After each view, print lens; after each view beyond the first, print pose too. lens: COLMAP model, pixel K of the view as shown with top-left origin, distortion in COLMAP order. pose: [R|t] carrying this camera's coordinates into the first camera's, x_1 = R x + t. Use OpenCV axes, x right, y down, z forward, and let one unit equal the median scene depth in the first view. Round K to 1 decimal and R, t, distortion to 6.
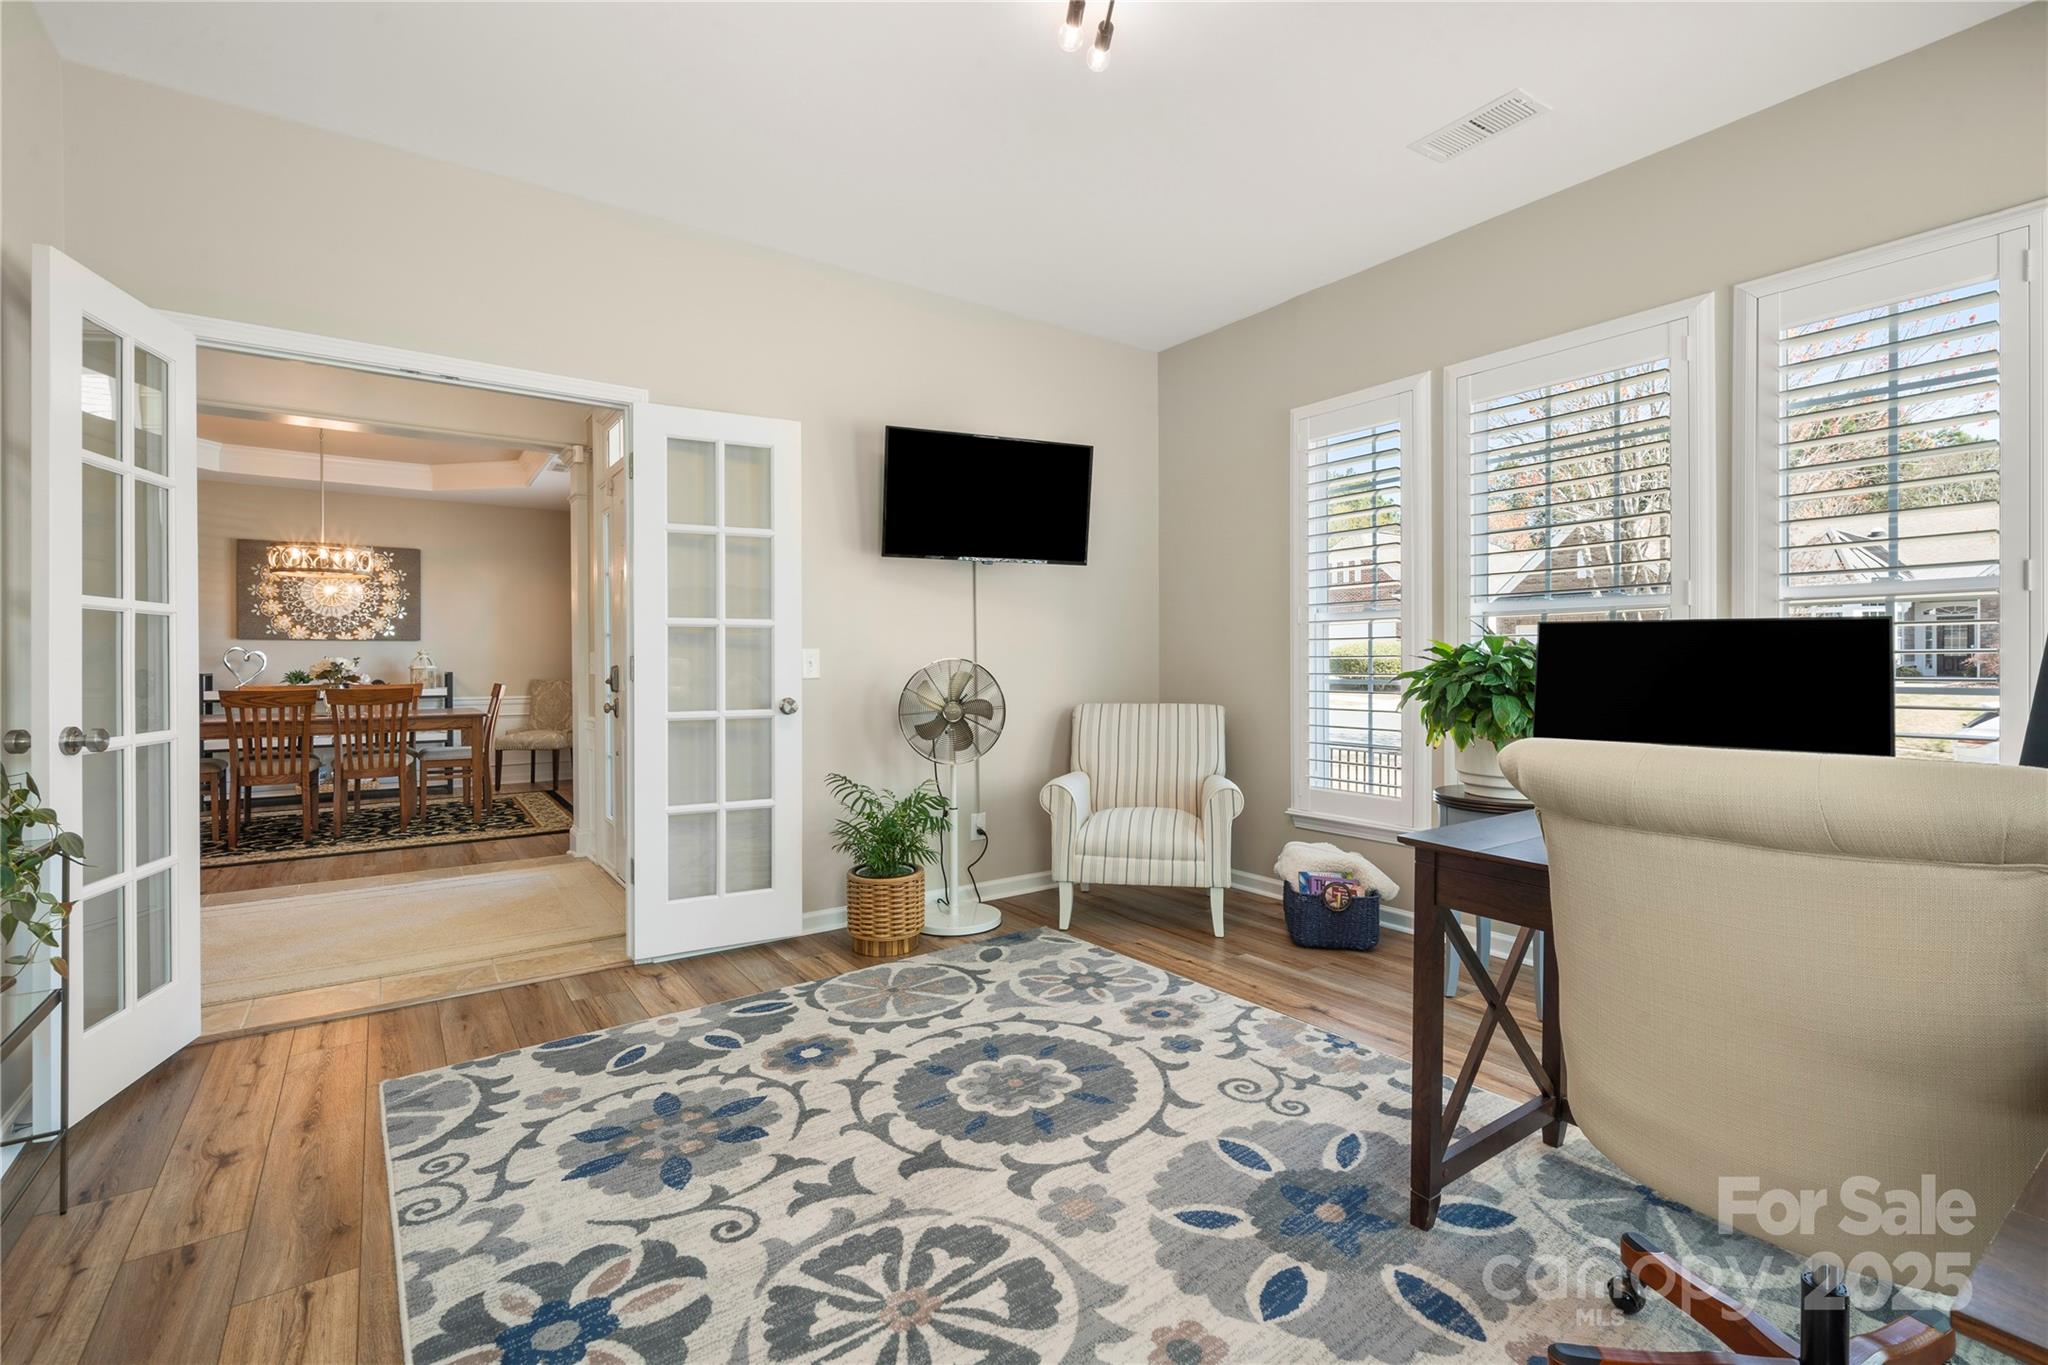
lens RADIAL K [[900.0, 0, 1022.5], [0, 900.0, 664.9], [0, 0, 1]] dist [-0.003607, -0.000469]
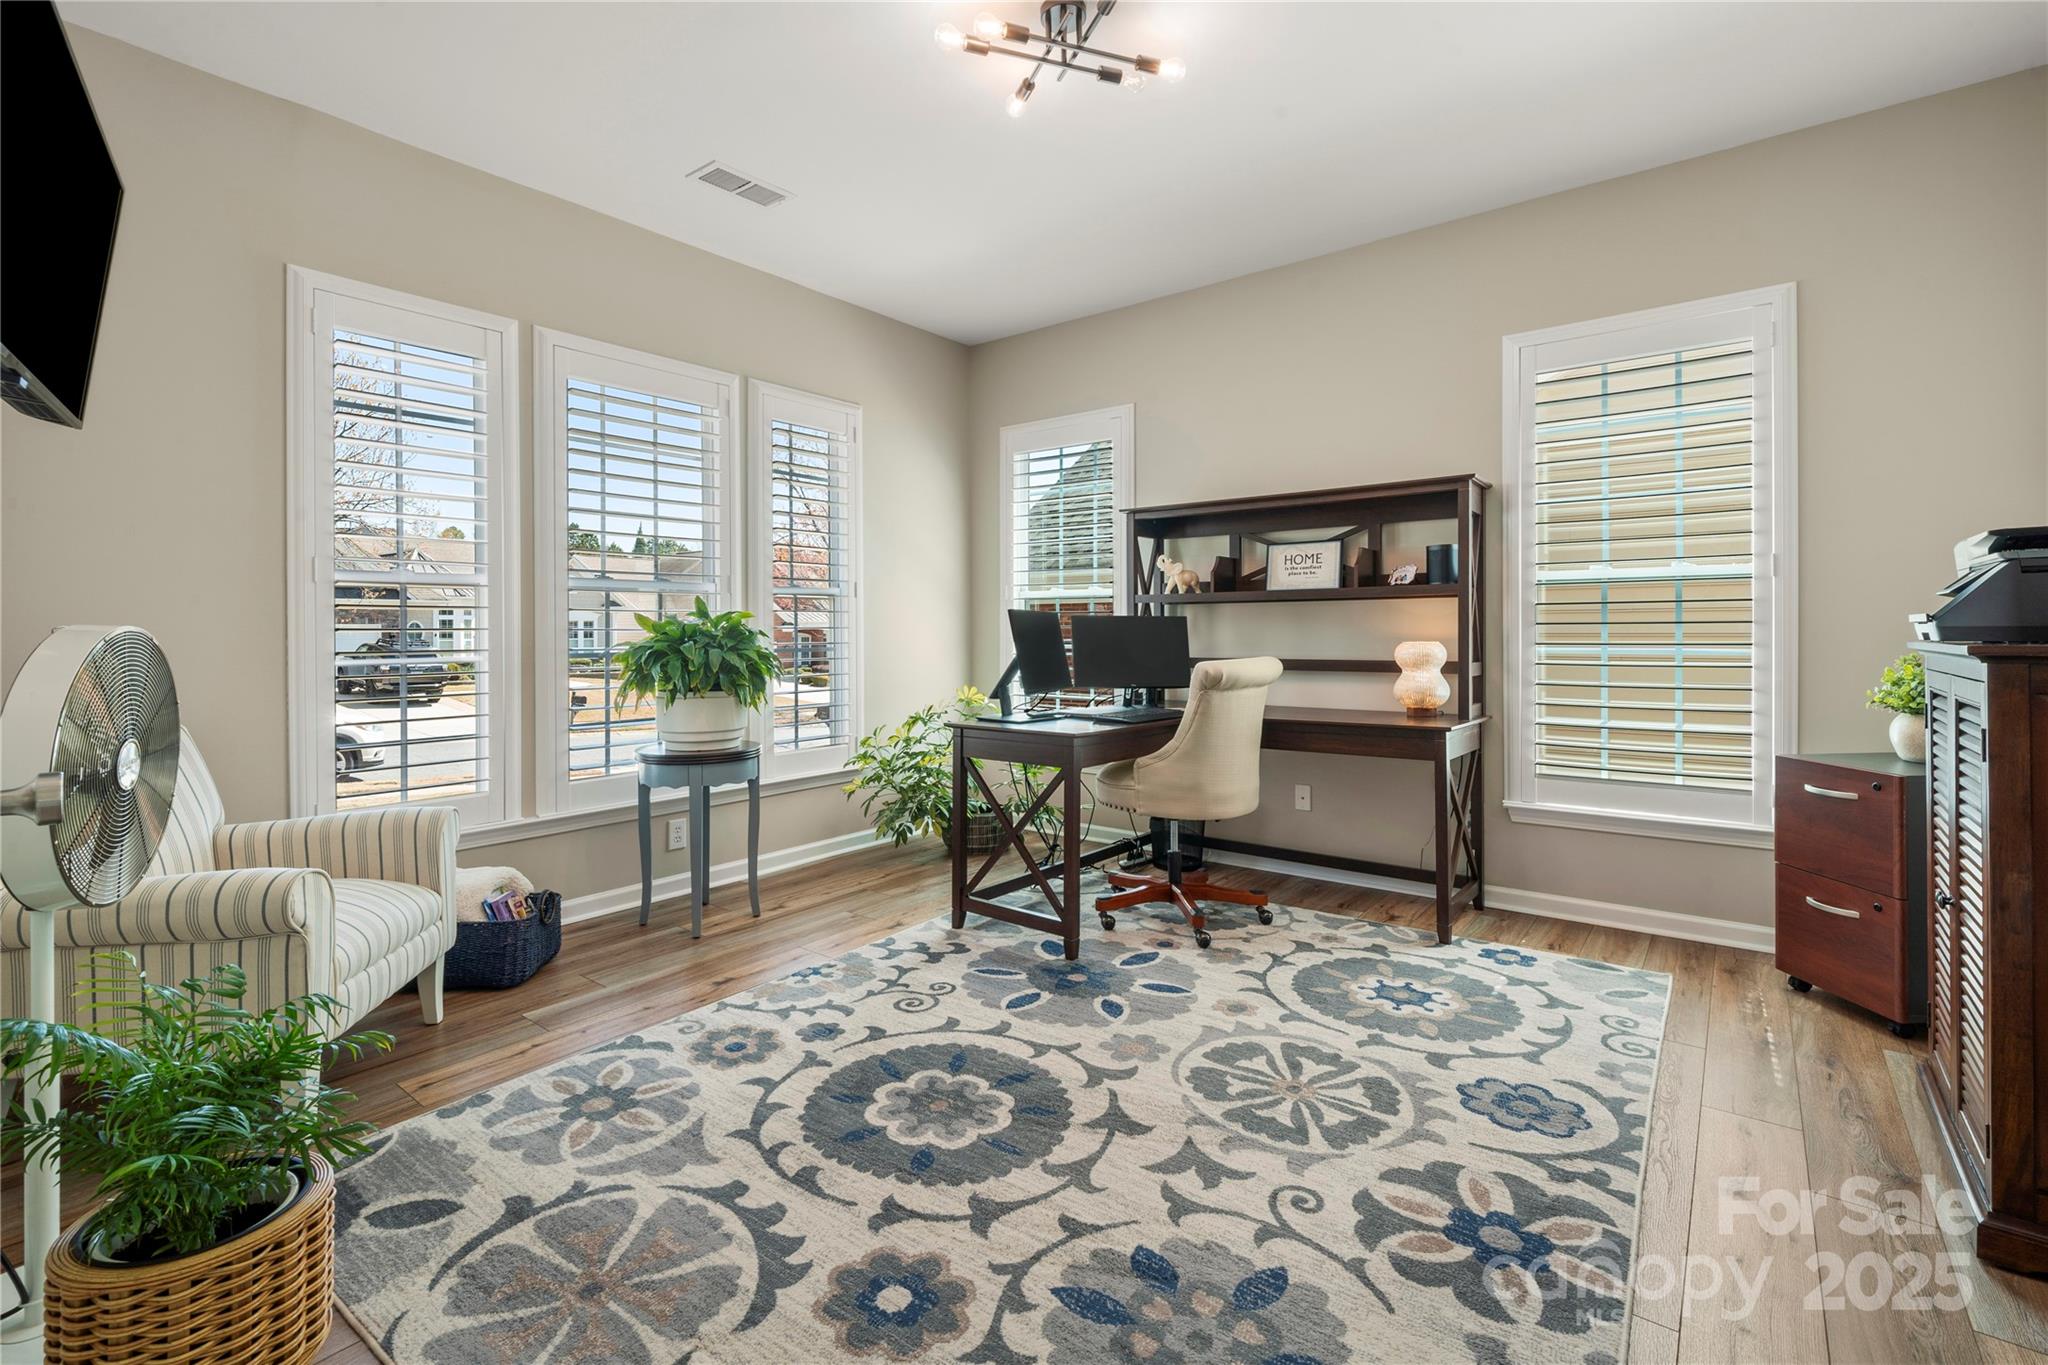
lens RADIAL K [[900.0, 0, 1040.2], [0, 900.0, 644.7], [0, 0, 1]] dist [-0.003607, -0.000469]
pose [[-0.281999, -0.012625, 0.959332, -0.917672], [0.012104, 0.999787, 0.016715, -0.000052], [-0.959338, 0.016325, -0.281786, 1.201112]]
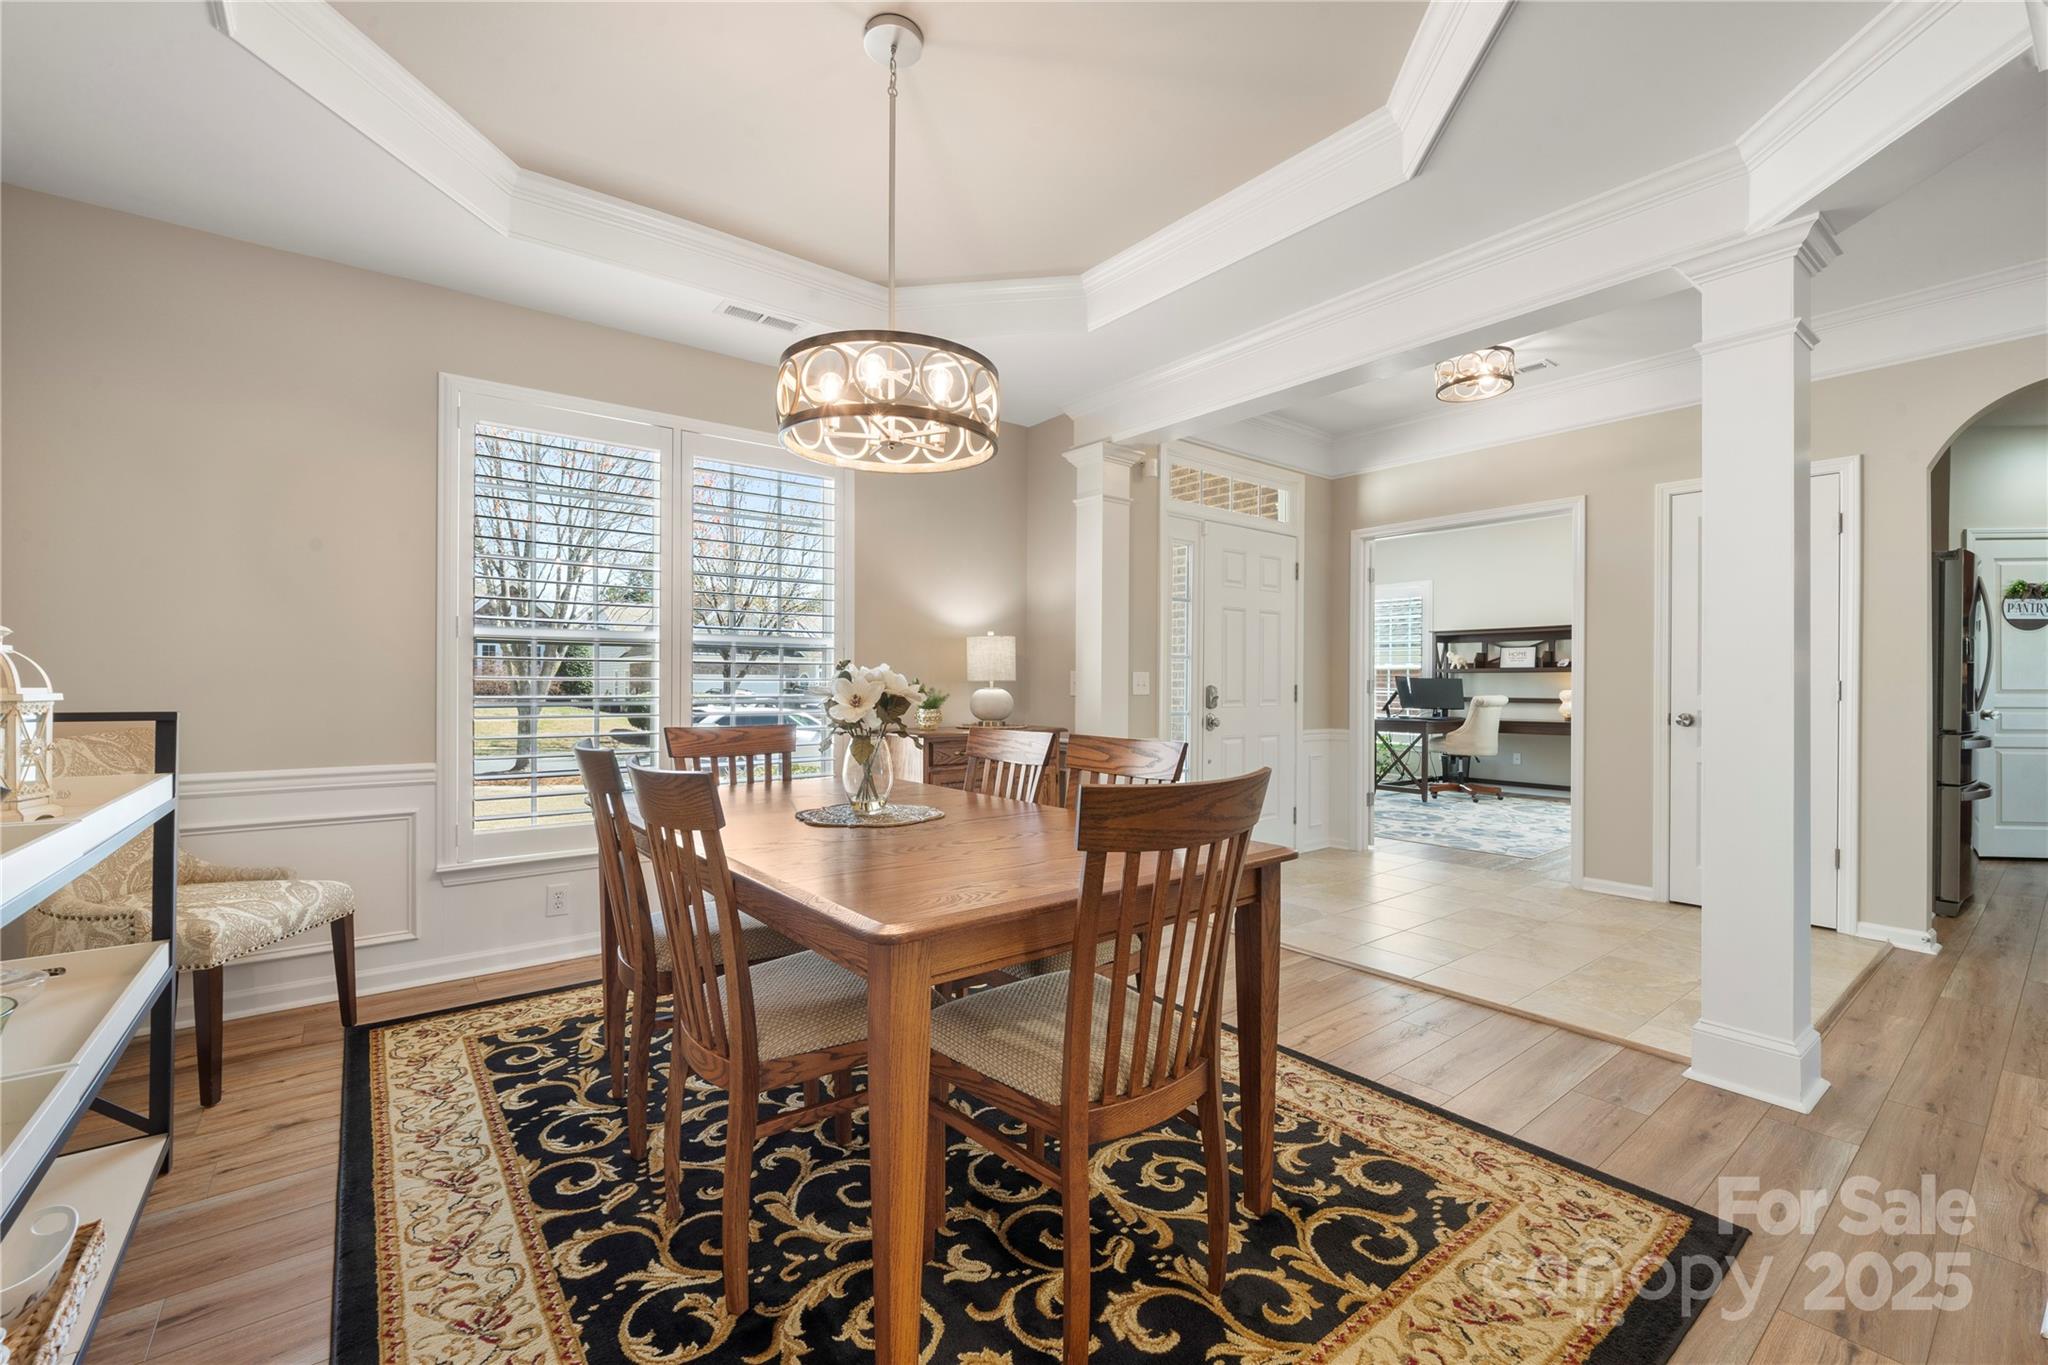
lens RADIAL K [[839.9, 0, 1014.9], [0, 839.9, 674.0], [0, 0, 1]] dist [-0.000865, -0.000244]
pose [[-0.023936, 0.000660, 0.999713, -2.067006], [0.001295, 0.999999, -0.000629, -0.022399], [-0.999713, 0.001279, -0.023937, 1.919245]]
